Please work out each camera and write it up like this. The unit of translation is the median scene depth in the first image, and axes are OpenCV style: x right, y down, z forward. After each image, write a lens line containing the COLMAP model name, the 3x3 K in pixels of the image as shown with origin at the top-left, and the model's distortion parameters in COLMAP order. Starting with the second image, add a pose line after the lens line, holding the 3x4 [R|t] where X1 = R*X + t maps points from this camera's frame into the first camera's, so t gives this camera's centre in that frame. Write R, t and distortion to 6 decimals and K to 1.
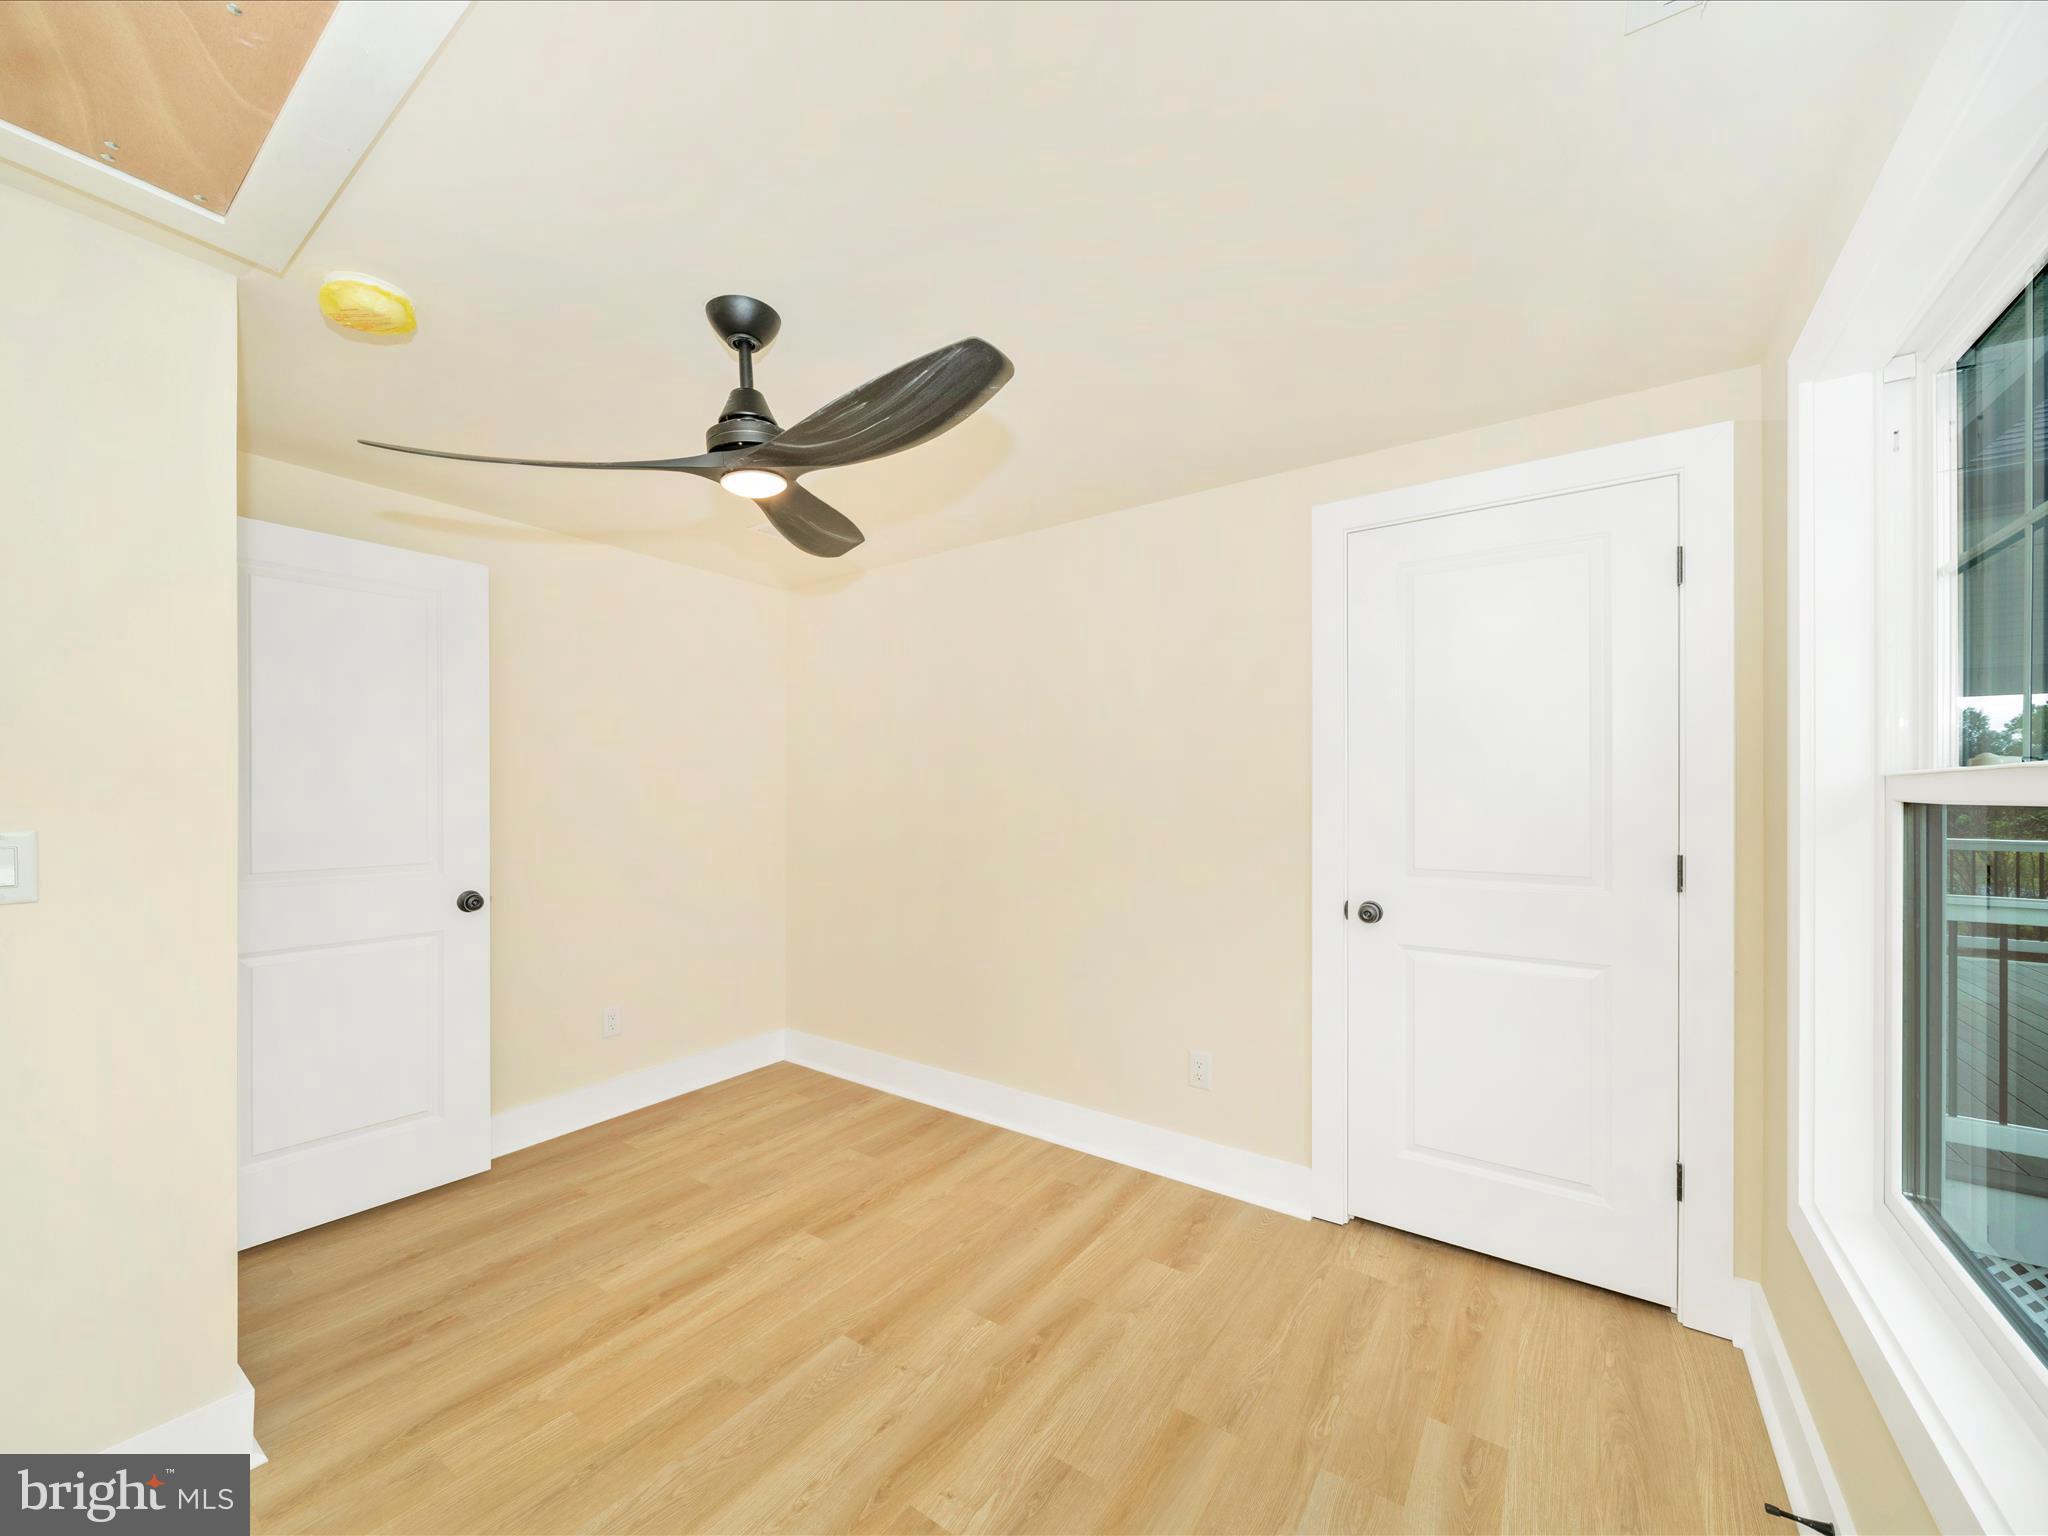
lens RADIAL K [[796.1, 0, 1018.1], [0, 796.1, 774.4], [0, 0, 1]] dist [-0.001158, -0.000330]
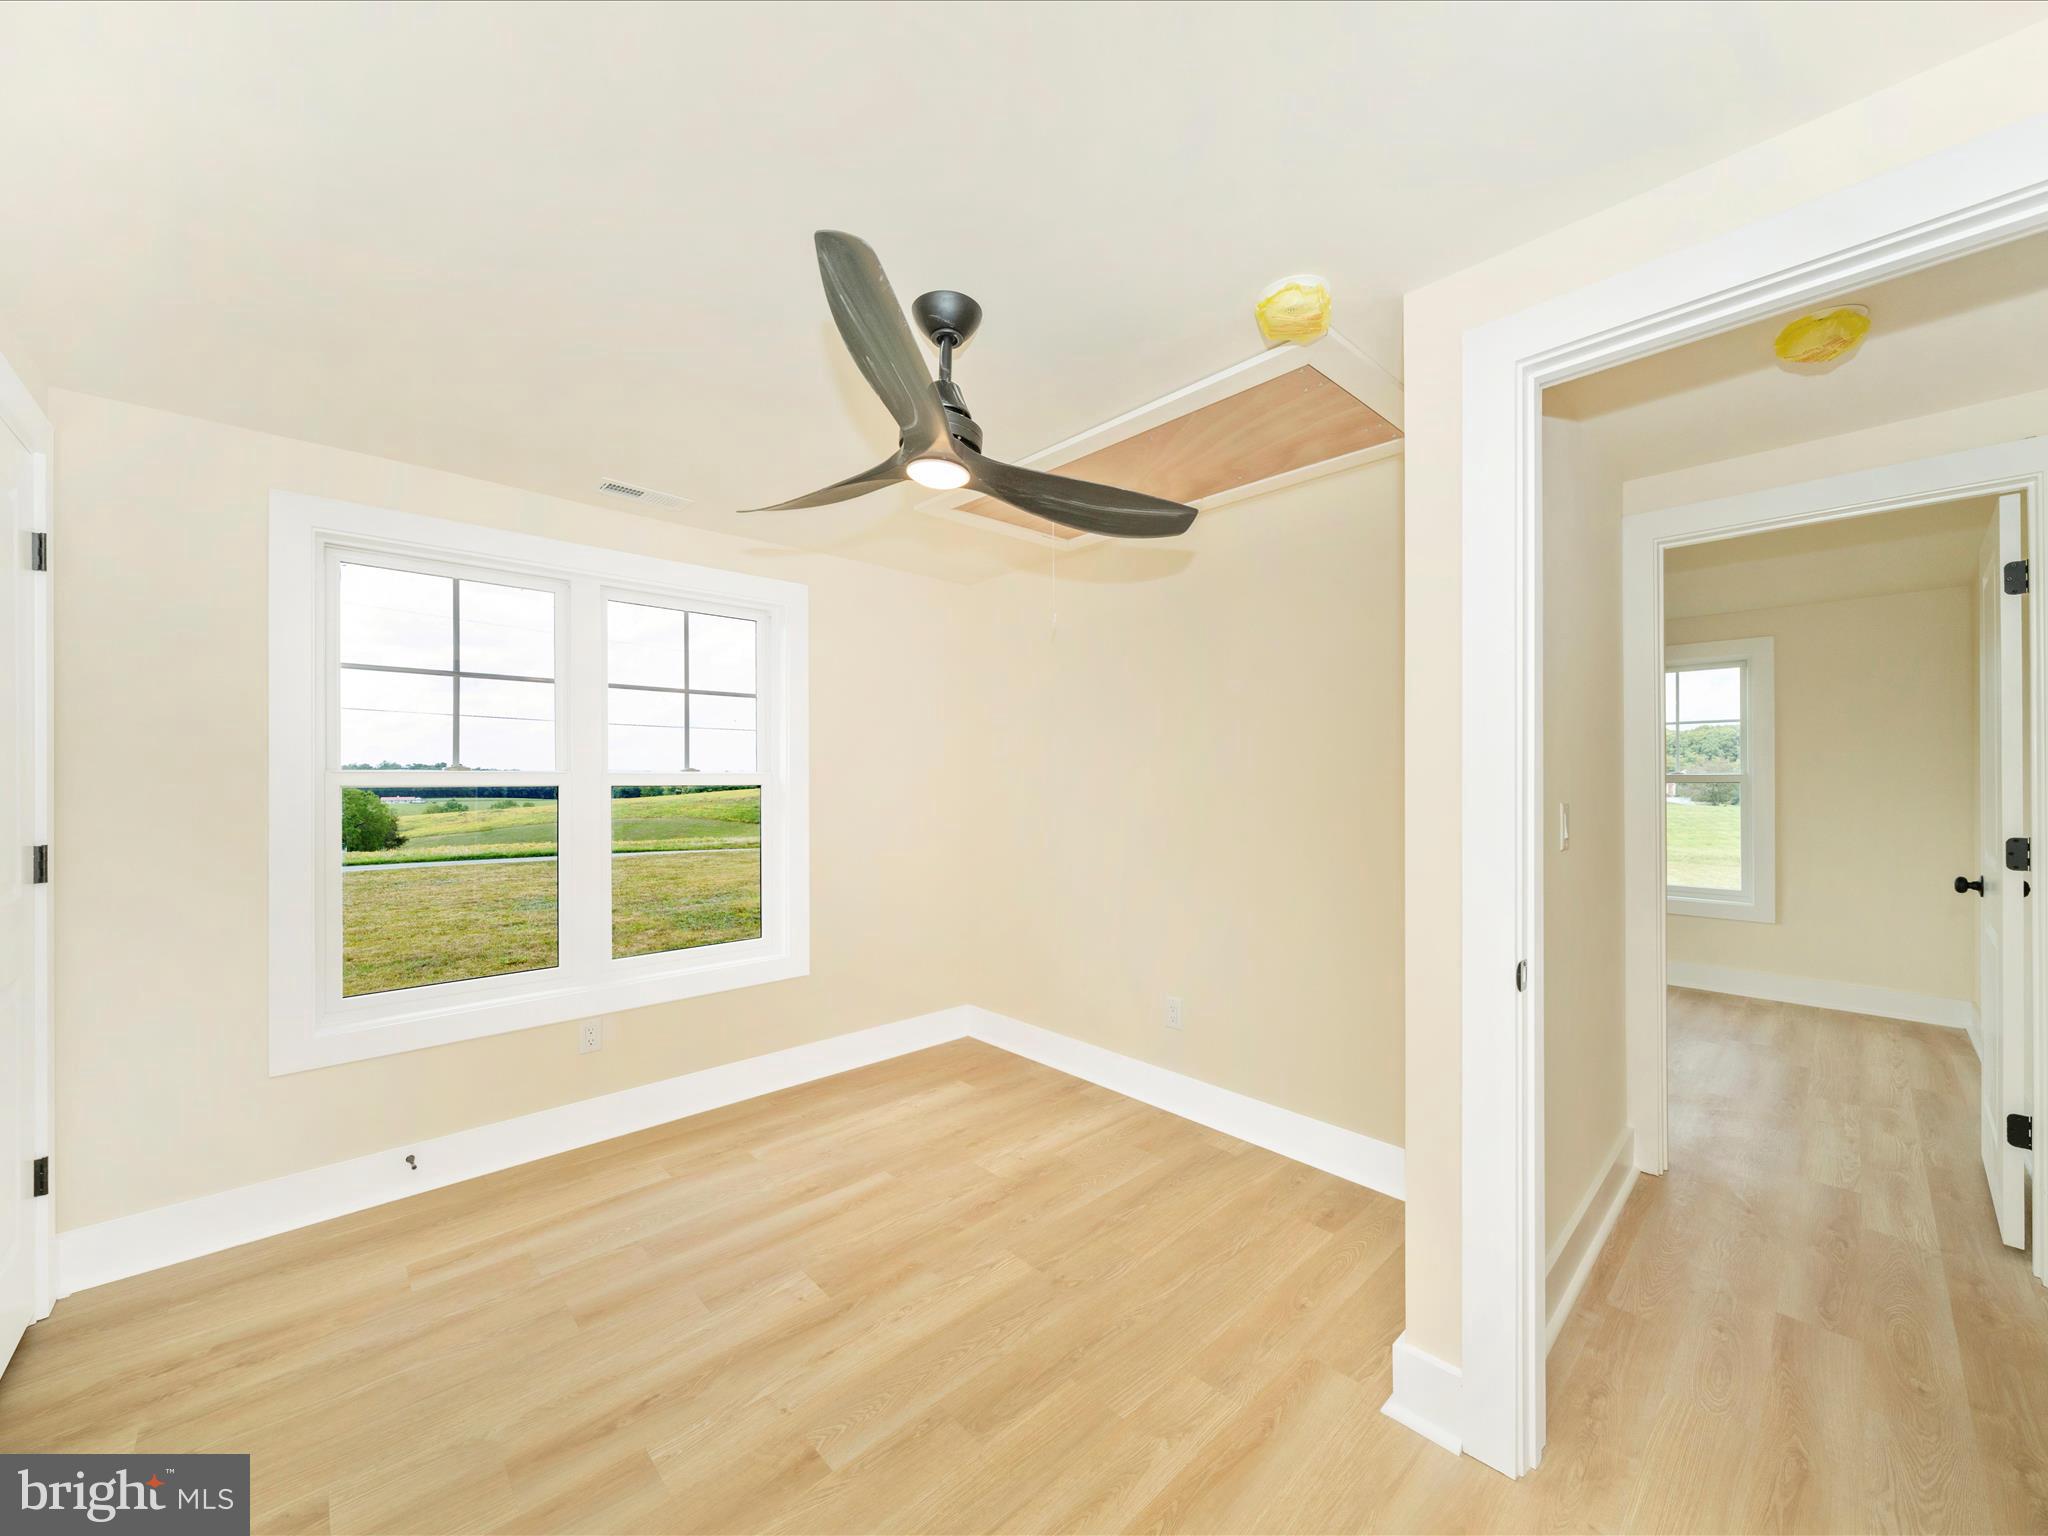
lens RADIAL K [[781.9, 0, 1019.2], [0, 781.9, 783.3], [0, 0, 1]] dist [-0.005332, 0.000021]
pose [[-0.979596, 0.002466, 0.200963, -0.575101], [-0.002514, 0.999696, -0.024521, 0.047233], [-0.200963, -0.024526, -0.979292, 1.794772]]
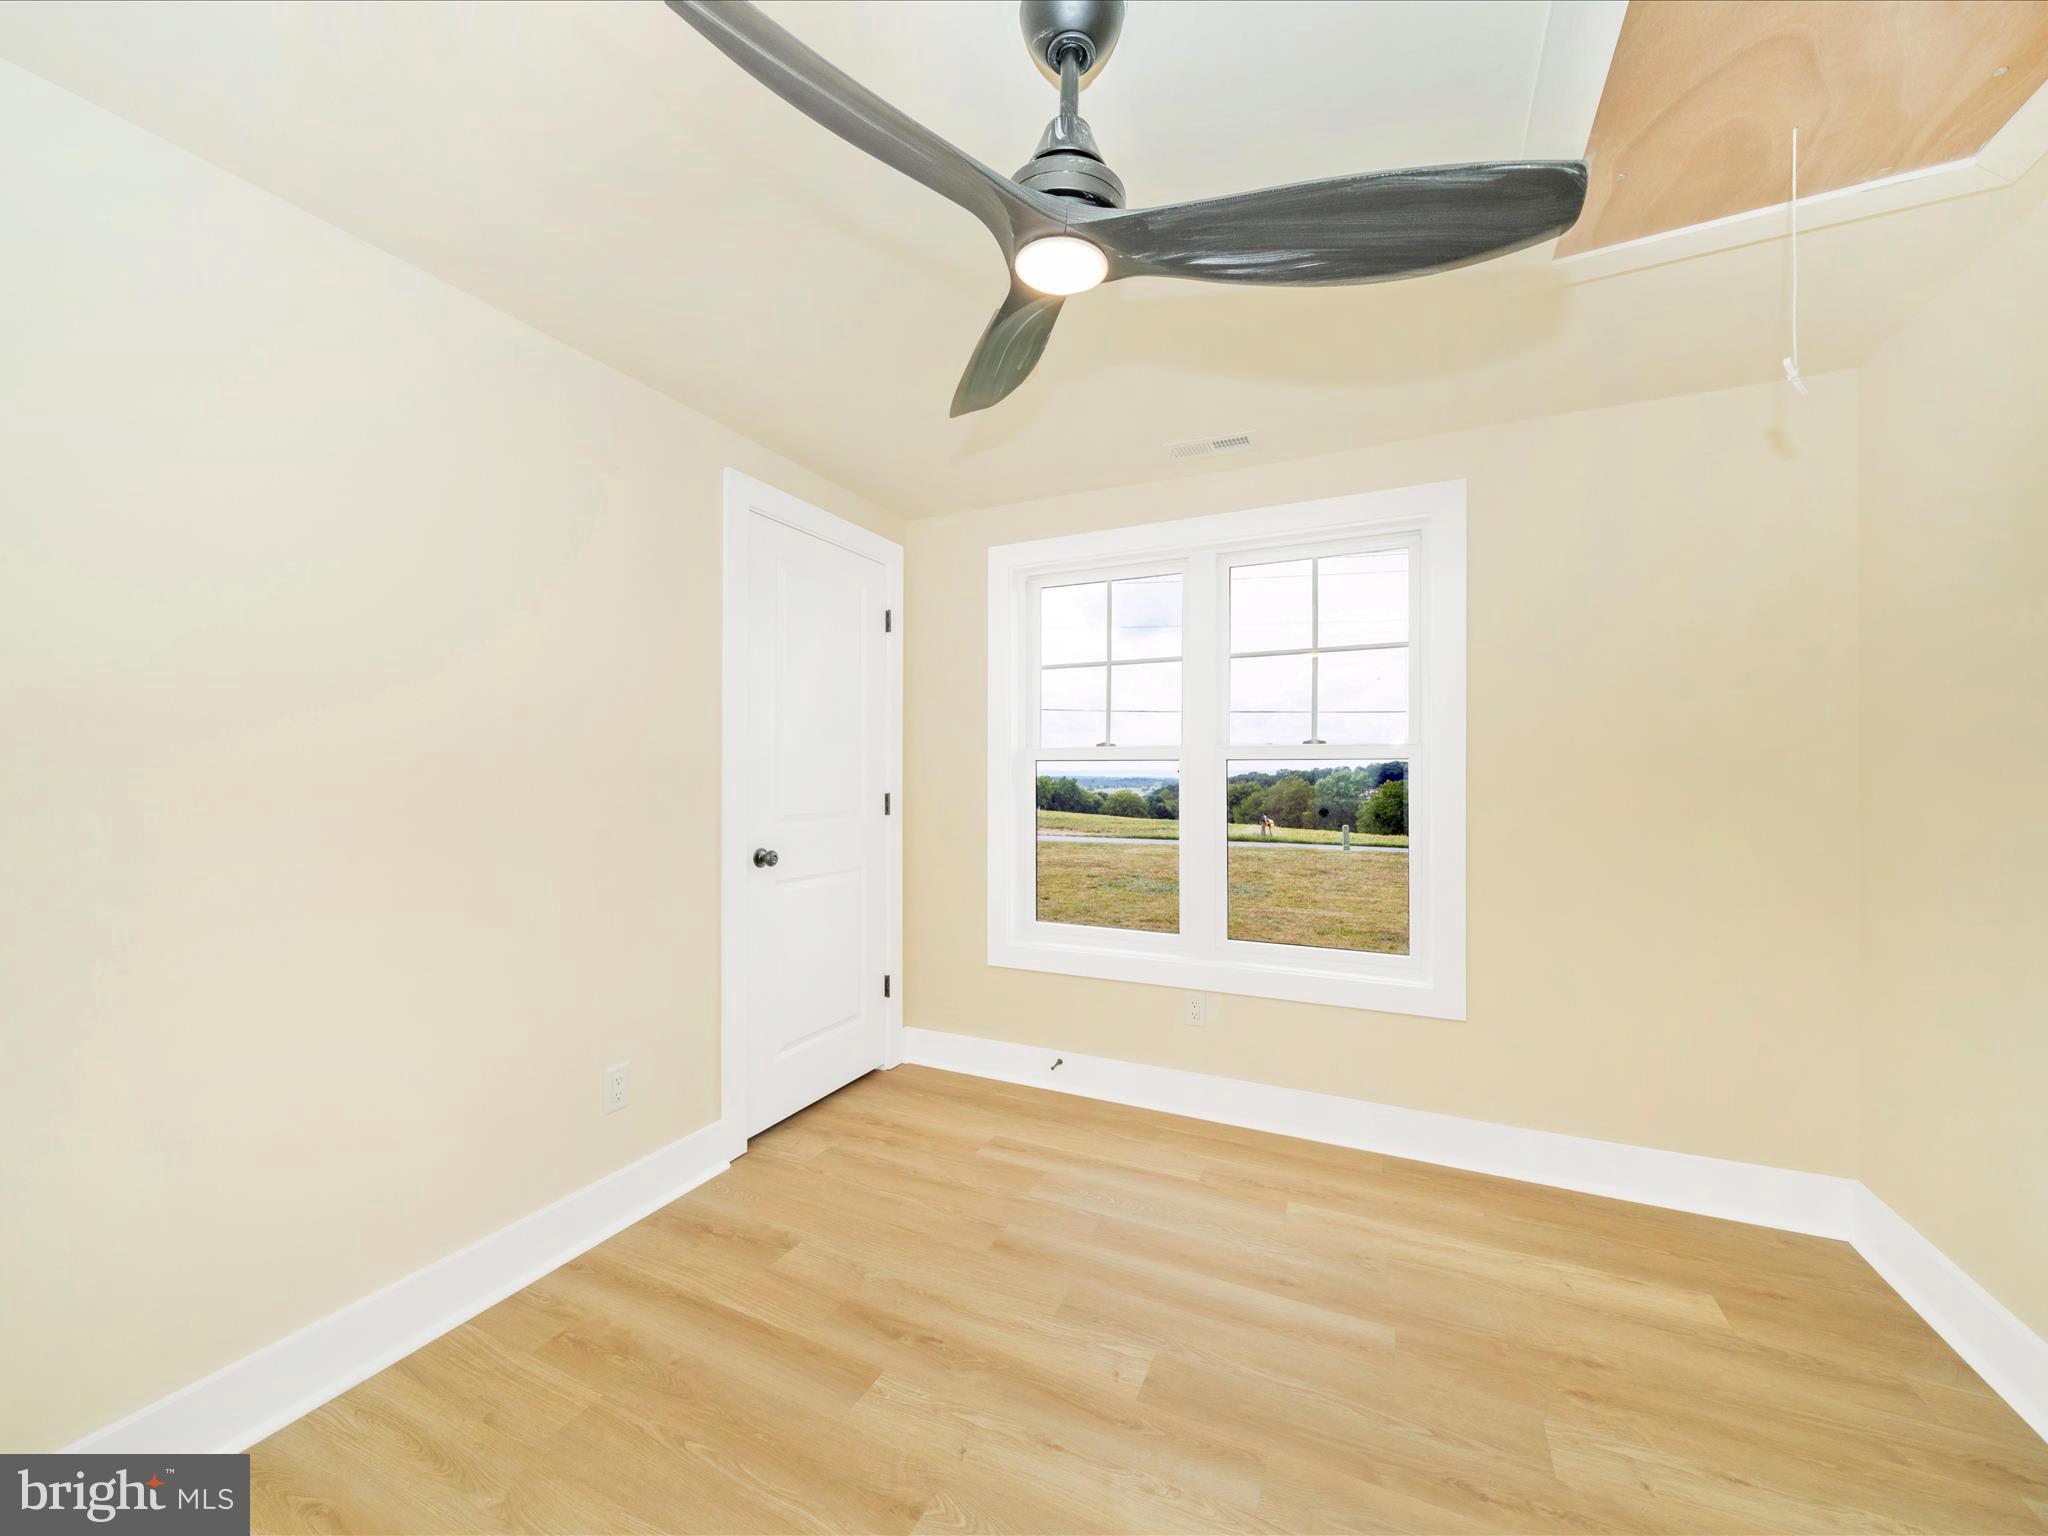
lens RADIAL K [[796.1, 0, 1018.1], [0, 796.1, 774.4], [0, 0, 1]] dist [-0.001158, -0.000330]
pose [[-0.166053, -0.003421, 0.986111, -0.923170], [-0.029607, 0.999560, -0.001517, 0.059155], [-0.985672, -0.029447, -0.166081, 1.072247]]
